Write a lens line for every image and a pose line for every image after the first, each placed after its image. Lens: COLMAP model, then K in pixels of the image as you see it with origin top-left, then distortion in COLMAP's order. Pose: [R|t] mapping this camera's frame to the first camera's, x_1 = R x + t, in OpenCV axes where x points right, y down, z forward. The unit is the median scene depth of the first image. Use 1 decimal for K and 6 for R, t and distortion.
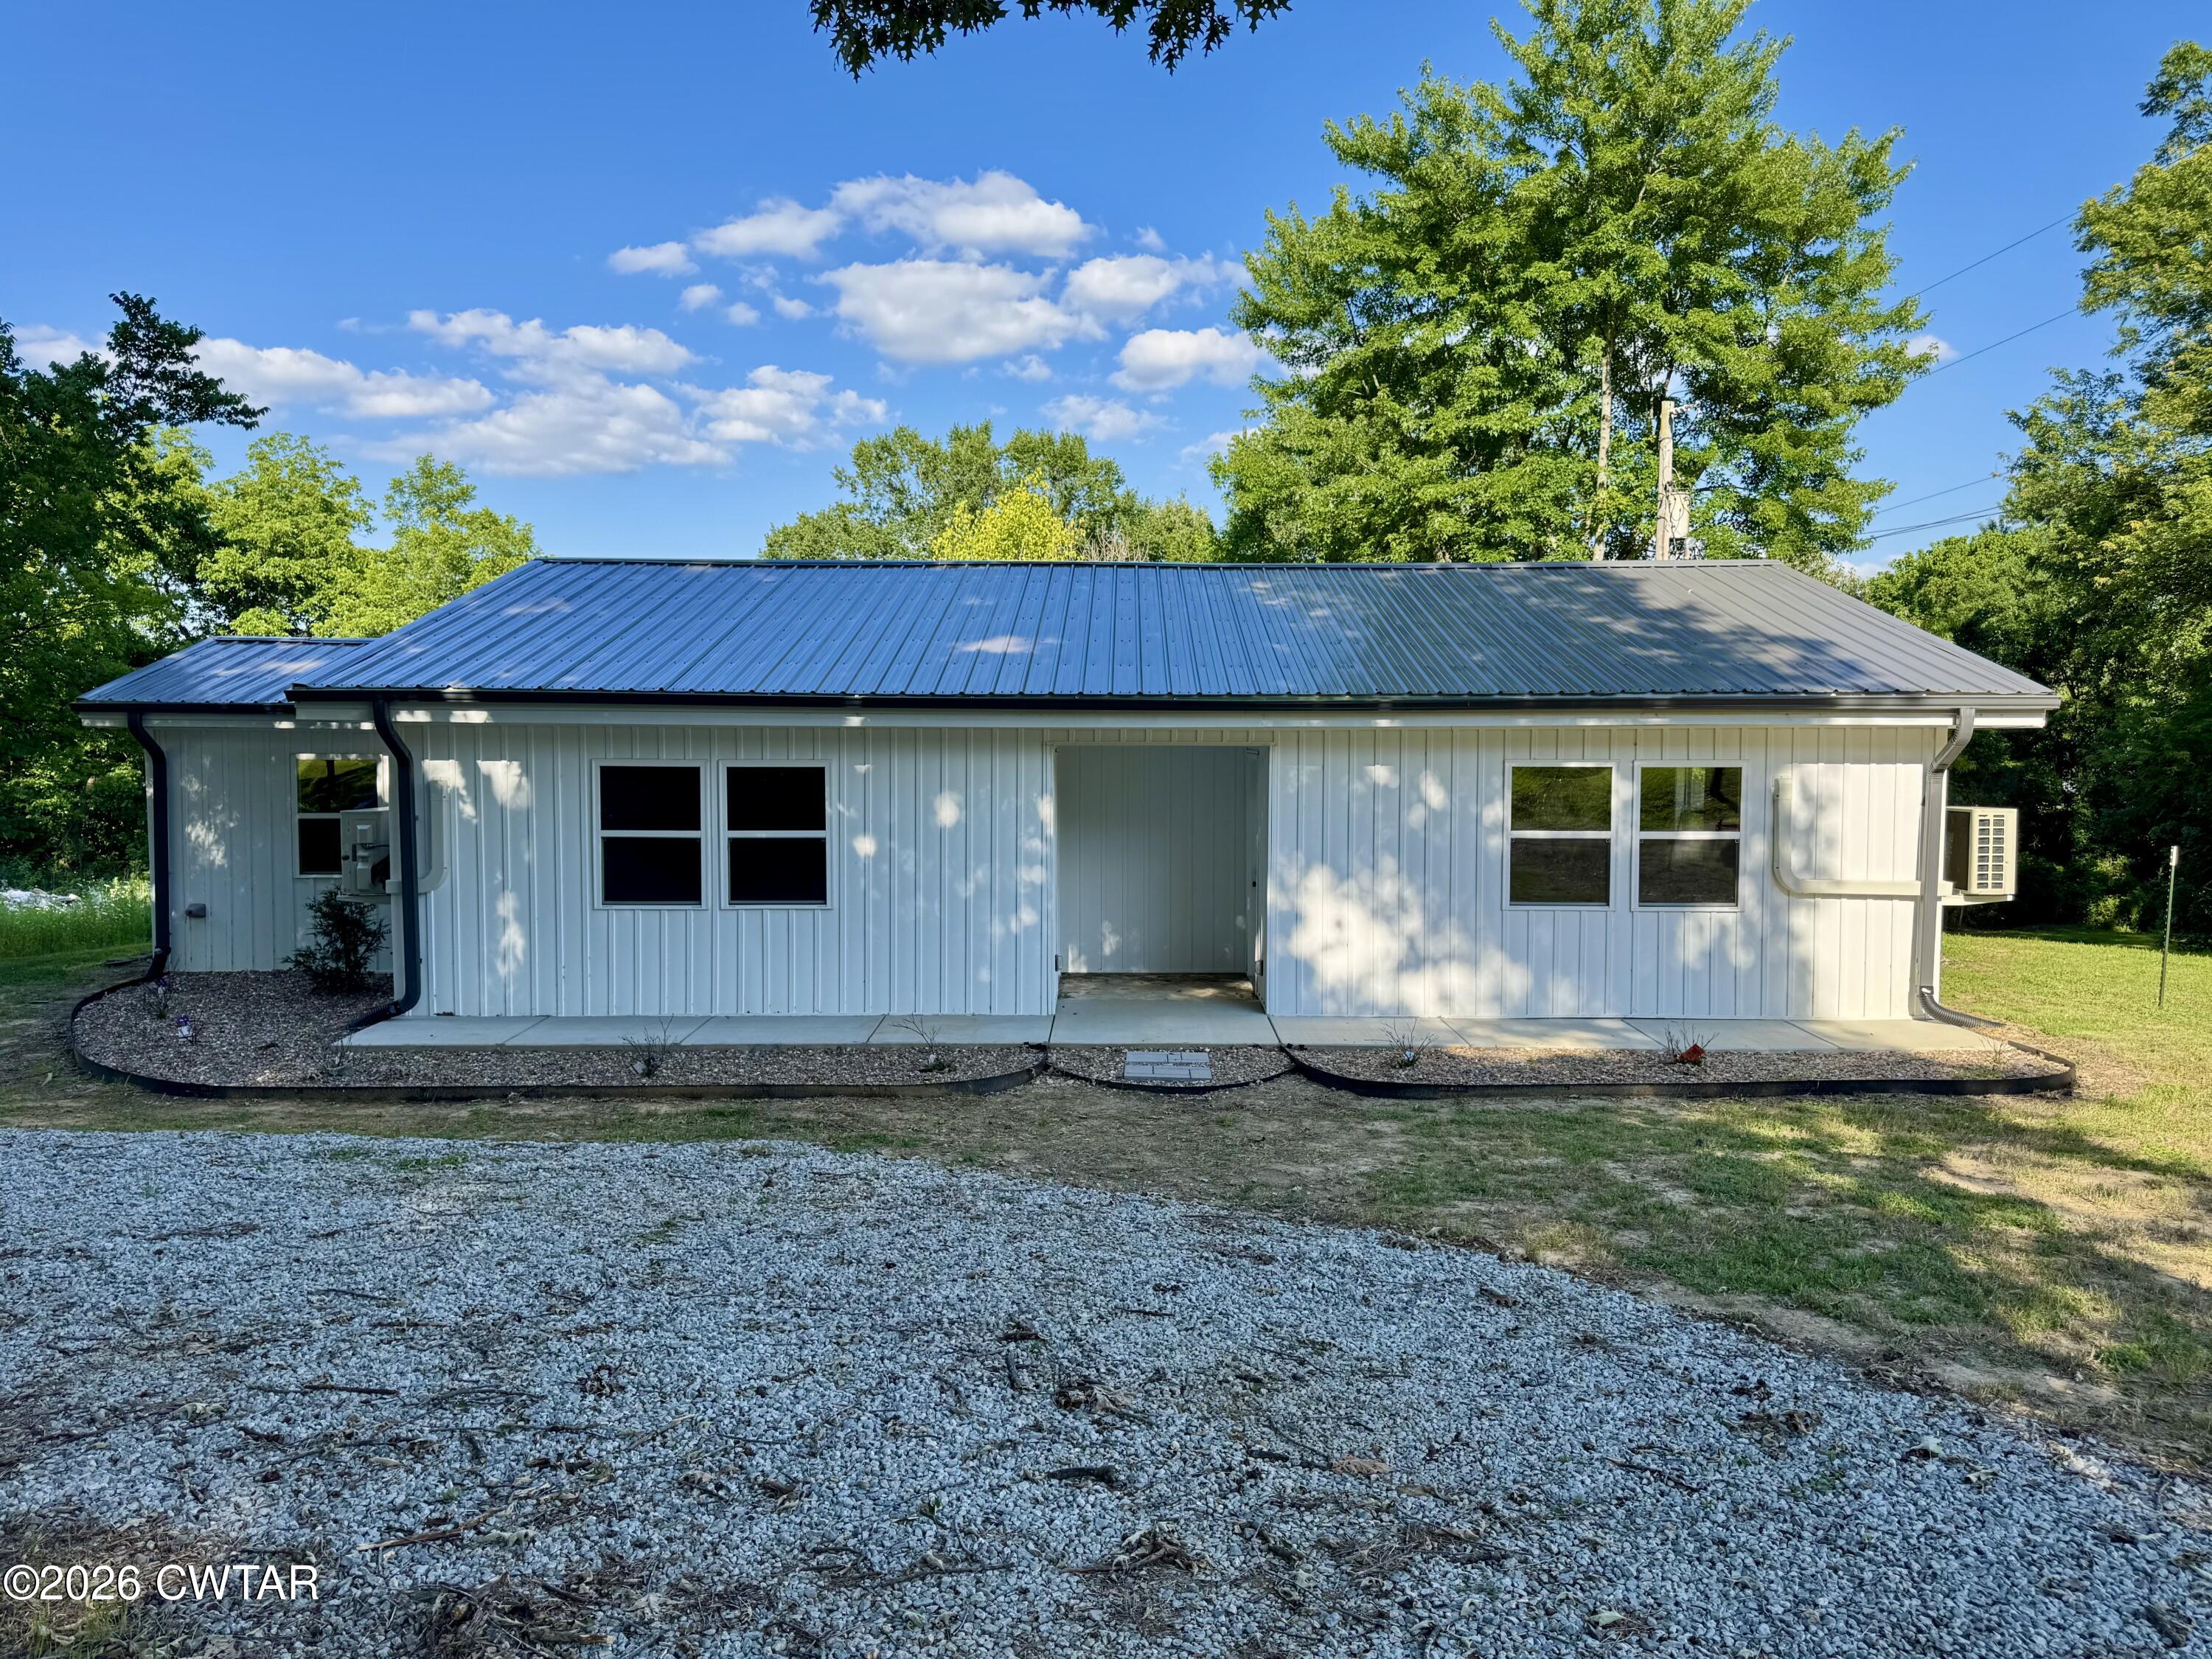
lens RADIAL K [[1571.8, 0, 1116.0], [0, 1571.8, 847.8], [0, 0, 1]] dist [0.053452, -0.050897]
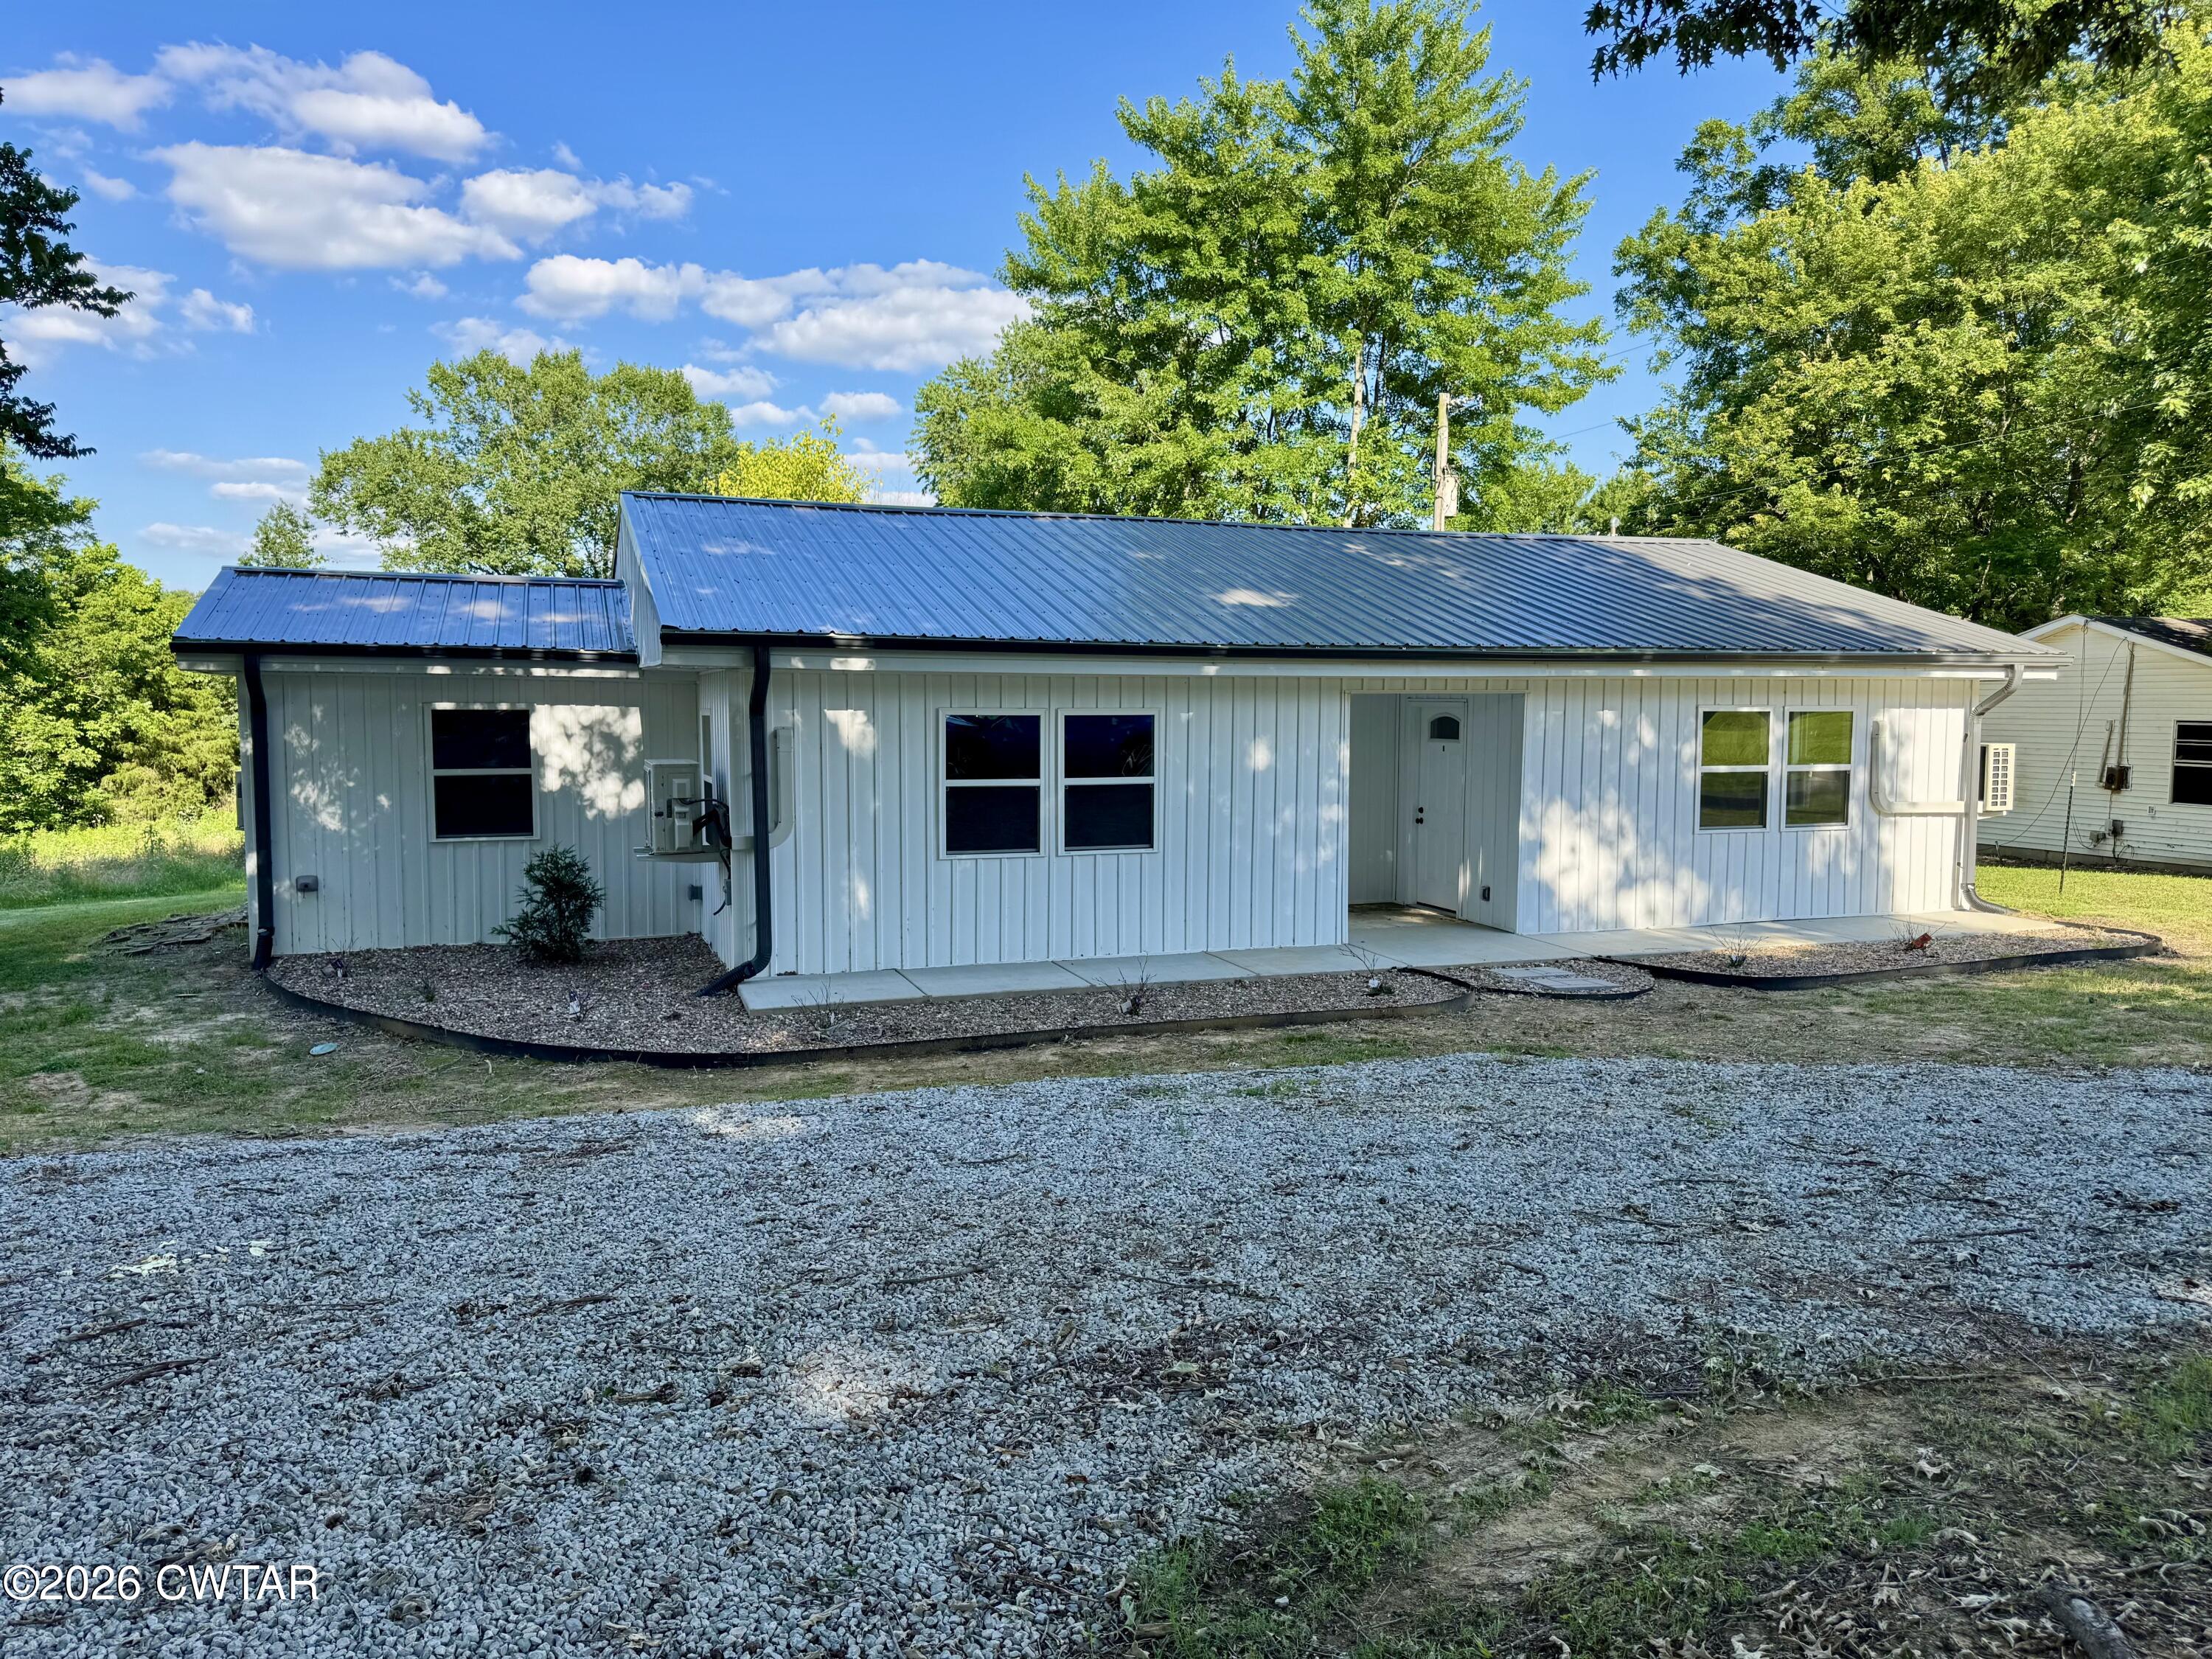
lens RADIAL K [[1571.8, 0, 1110.6], [0, 1571.8, 839.3], [0, 0, 1]] dist [0.053452, -0.050897]
pose [[0.937841, -0.030468, 0.345725, -0.566786], [0.022456, 0.999379, 0.027158, 0.001790], [-0.346338, -0.017706, 0.937943, 0.040505]]
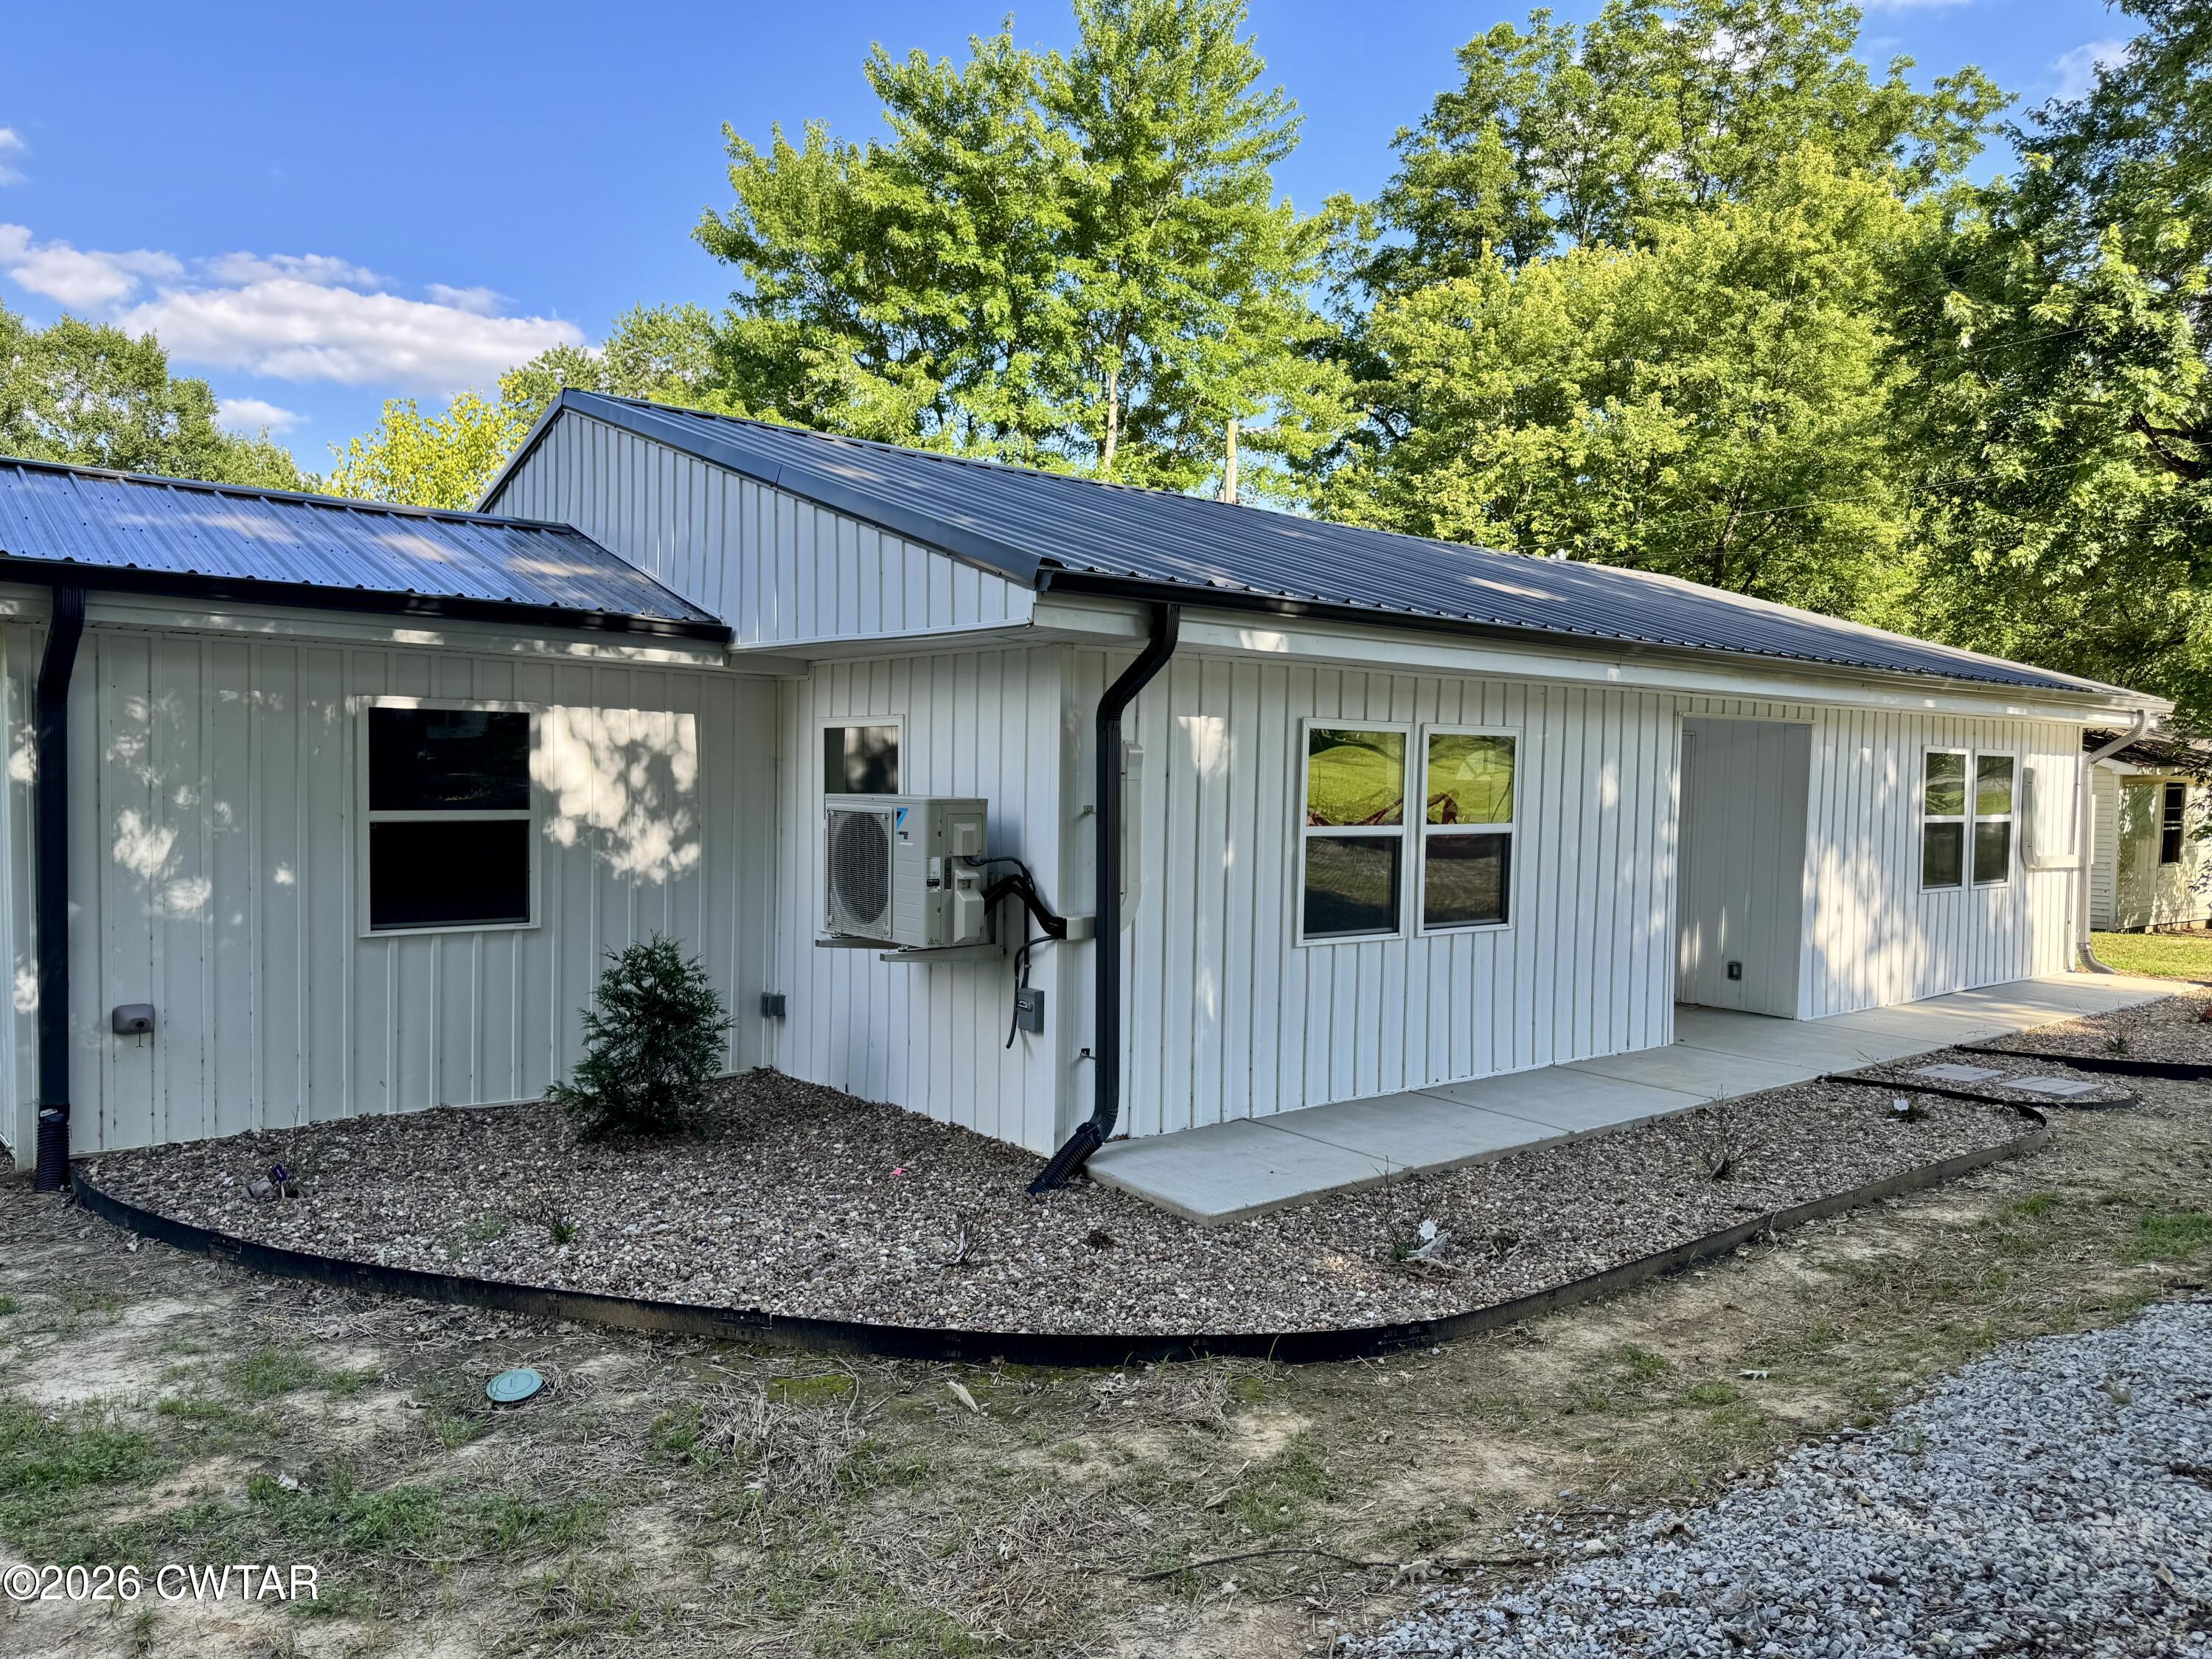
lens RADIAL K [[1571.8, 0, 1112.5], [0, 1571.8, 838.0], [0, 0, 1]] dist [0.053452, -0.050897]
pose [[0.759813, -0.018382, 0.649882, -0.810213], [0.028257, 0.999589, -0.004763, -0.005164], [-0.649527, 0.021983, 0.760020, 0.551950]]
